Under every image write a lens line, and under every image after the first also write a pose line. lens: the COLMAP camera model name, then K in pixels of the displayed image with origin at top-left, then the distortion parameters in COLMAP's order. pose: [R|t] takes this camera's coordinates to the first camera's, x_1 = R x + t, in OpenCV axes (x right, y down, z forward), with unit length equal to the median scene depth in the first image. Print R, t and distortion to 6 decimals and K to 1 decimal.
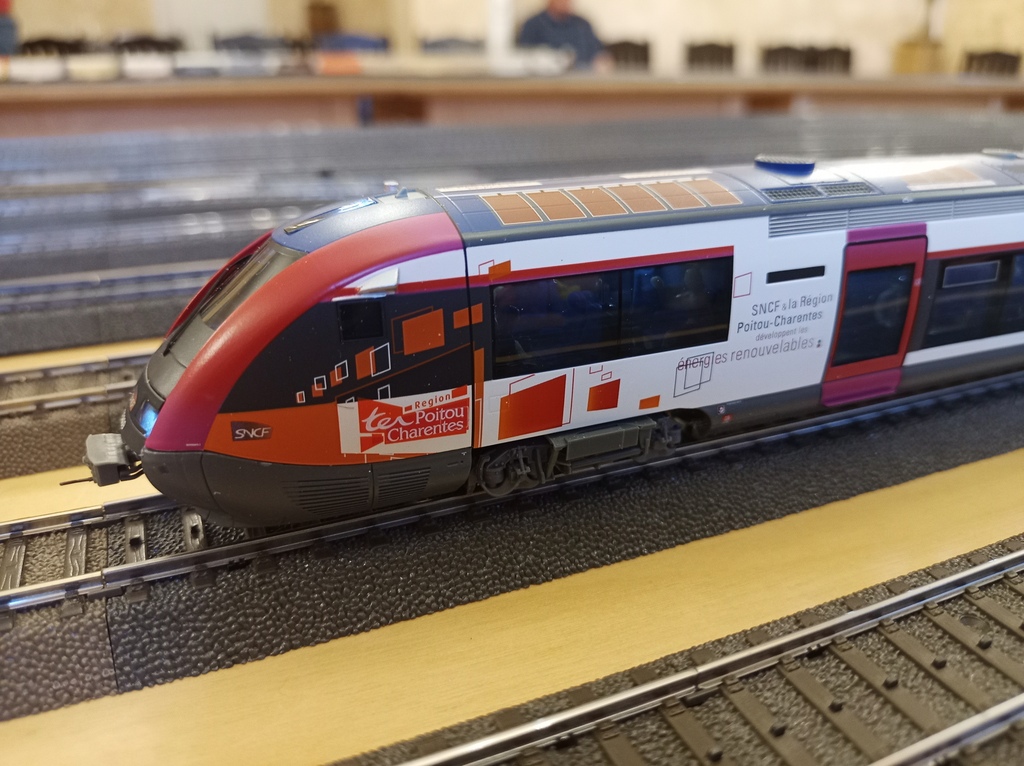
lens RADIAL K [[815.3, 0, 508.6], [0, 815.3, 377.8], [0, 0, 1]] dist [0.047014, -0.174113]
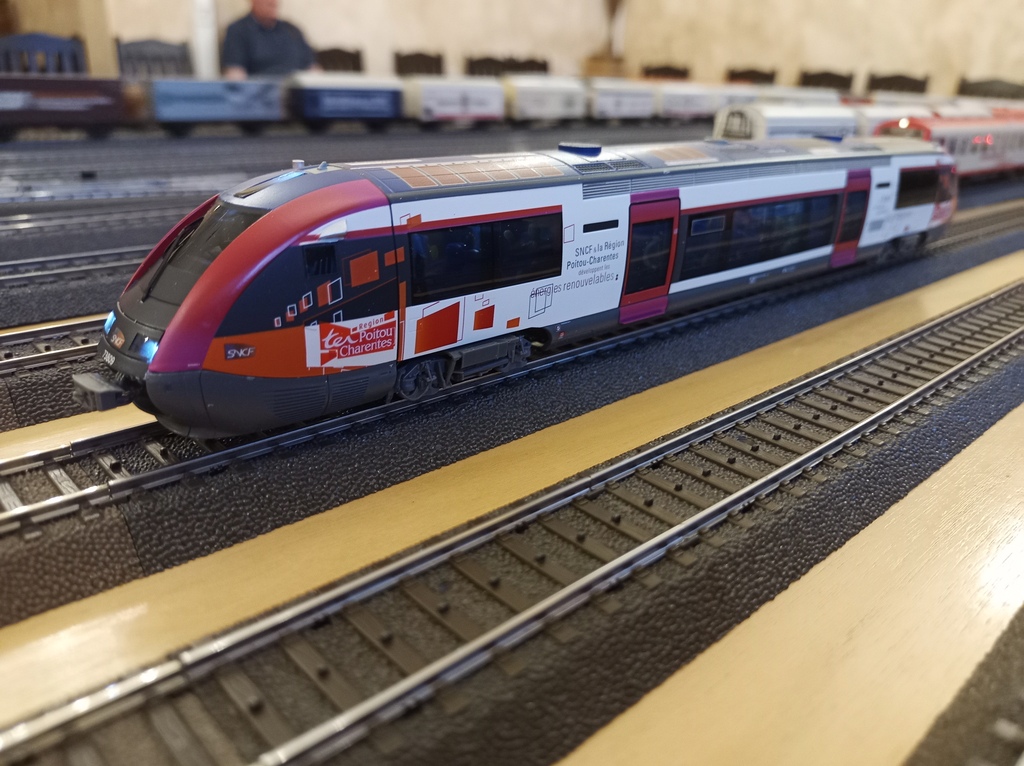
lens RADIAL K [[815.3, 0, 508.6], [0, 815.3, 377.8], [0, 0, 1]] dist [0.047014, -0.174113]
pose [[0.943346, -0.087163, 0.320159, -0.302229], [0.090333, 0.995899, 0.004968, 0.125136], [-0.319279, 0.024234, 0.947351, -0.299223]]
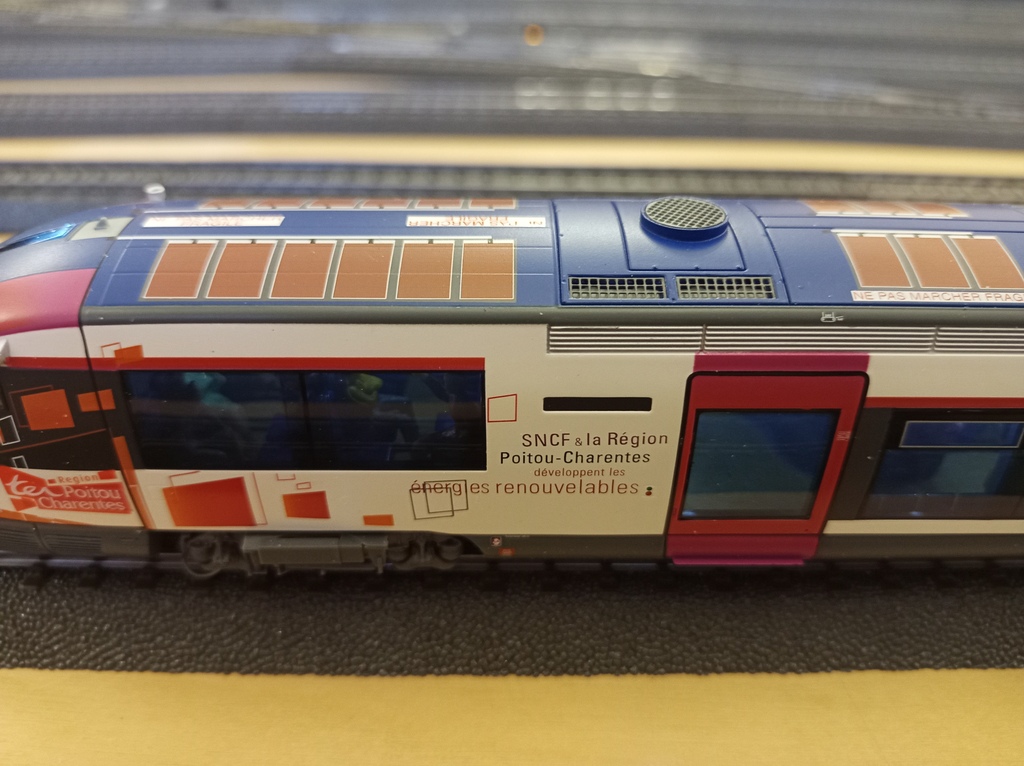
lens RADIAL K [[815.3, 0, 508.6], [0, 815.3, 377.8], [0, 0, 1]] dist [0.047014, -0.174113]
pose [[0.908155, 0.227956, -0.351129, 0.592689], [-0.149604, 0.960080, 0.236358, -0.341807], [0.390991, -0.162119, 0.906004, 0.392072]]
